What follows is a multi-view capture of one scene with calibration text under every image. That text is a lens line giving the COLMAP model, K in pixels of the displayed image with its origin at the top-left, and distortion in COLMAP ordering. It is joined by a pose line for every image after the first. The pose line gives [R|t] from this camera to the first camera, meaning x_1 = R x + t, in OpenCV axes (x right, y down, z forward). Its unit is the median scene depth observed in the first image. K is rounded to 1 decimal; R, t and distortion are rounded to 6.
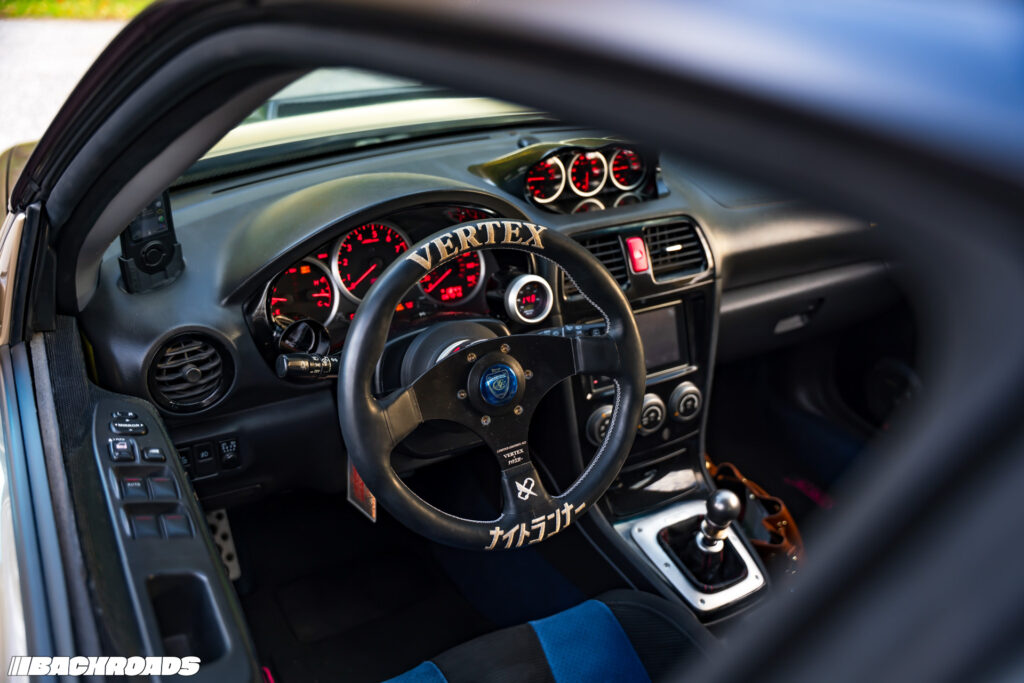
lens RADIAL K [[912.8, 0, 510.9], [0, 912.8, 340.3], [0, 0, 1]] dist [-0.053473, 0.011101]
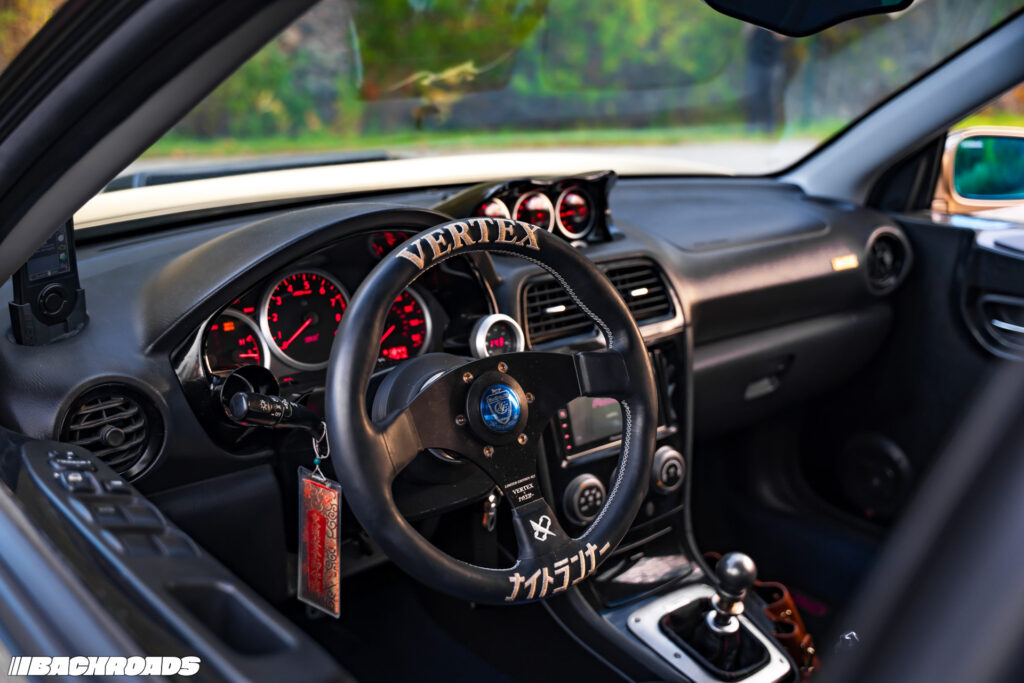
lens RADIAL K [[1088.6, 0, 511.6], [0, 1088.6, 341.2], [0, 0, 1]] dist [0.007919, 0.000000]
pose [[0.985810, -0.061836, 0.156061, -0.142937], [0.088316, 0.981666, -0.168912, 0.144661], [-0.142755, 0.180298, 0.973198, -0.011111]]
